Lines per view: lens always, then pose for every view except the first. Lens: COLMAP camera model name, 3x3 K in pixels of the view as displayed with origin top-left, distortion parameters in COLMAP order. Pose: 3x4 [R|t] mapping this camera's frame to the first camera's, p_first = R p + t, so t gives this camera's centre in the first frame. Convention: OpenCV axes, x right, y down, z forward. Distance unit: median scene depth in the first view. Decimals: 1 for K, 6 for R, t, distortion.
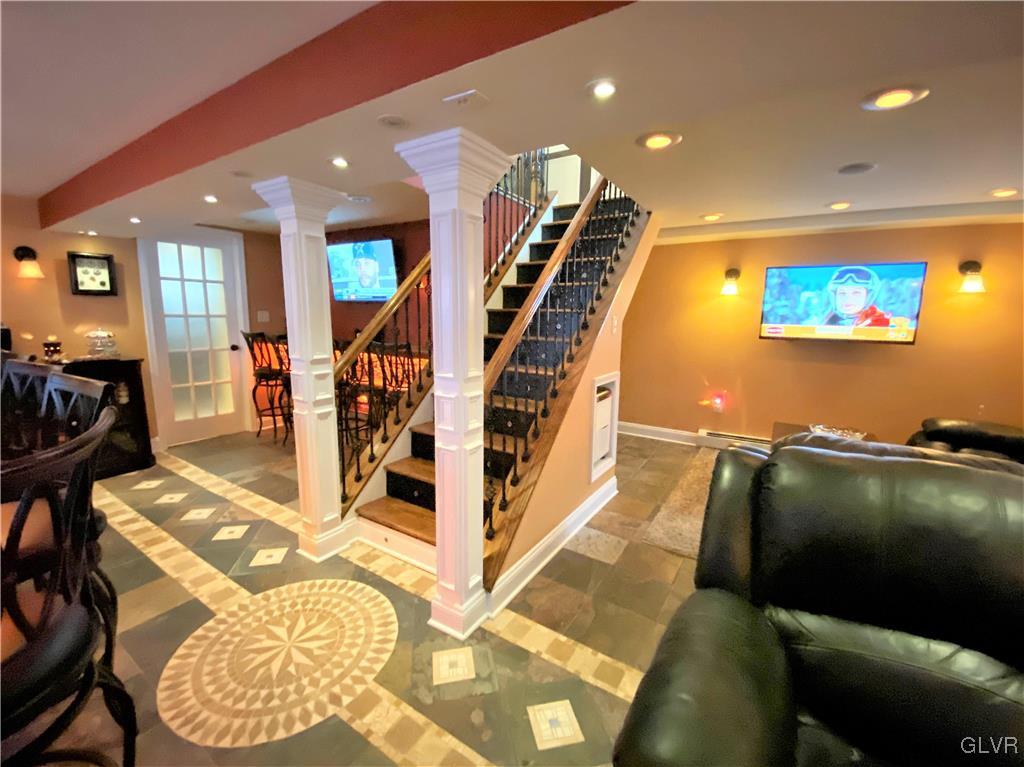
lens RADIAL K [[414.8, 0, 512.0], [0, 414.8, 383.5], [0, 0, 1]] dist [0.034219, -0.039633]
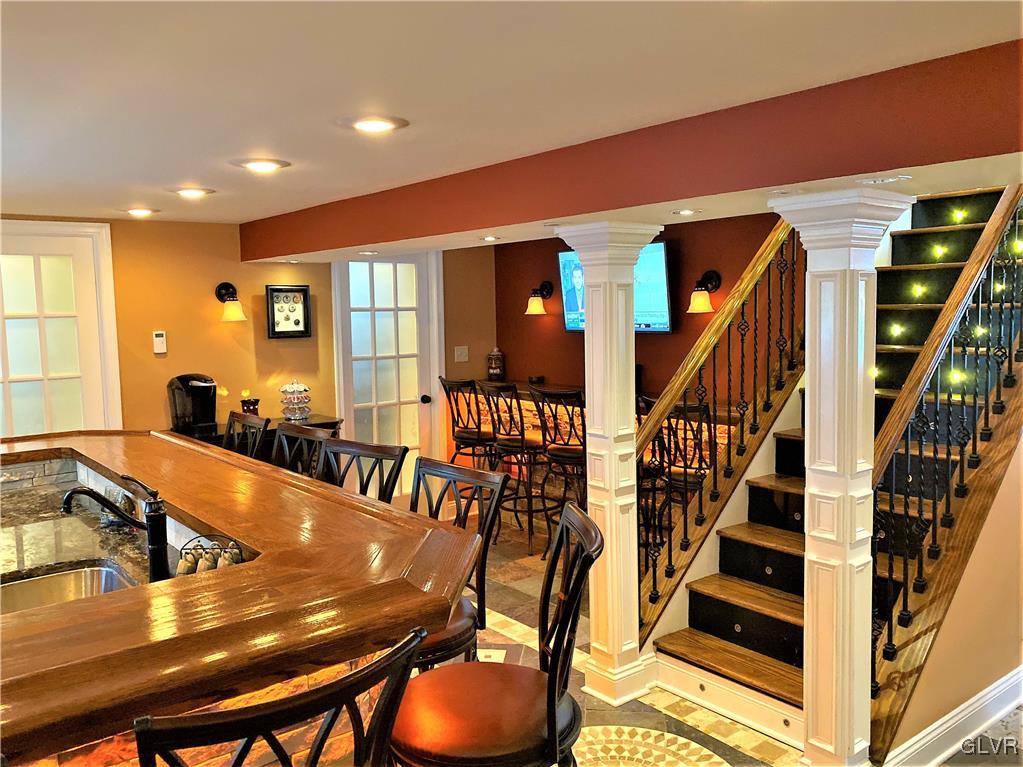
lens RADIAL K [[808.0, 0, 511.5], [0, 808.0, 383.5], [0, 0, 1]] dist [0.046192, -0.088578]
pose [[0.942278, -0.005084, -0.334792, -0.135899], [-0.018843, 0.997495, -0.068181, -0.042665], [0.334300, 0.070554, 0.939822, -0.440794]]
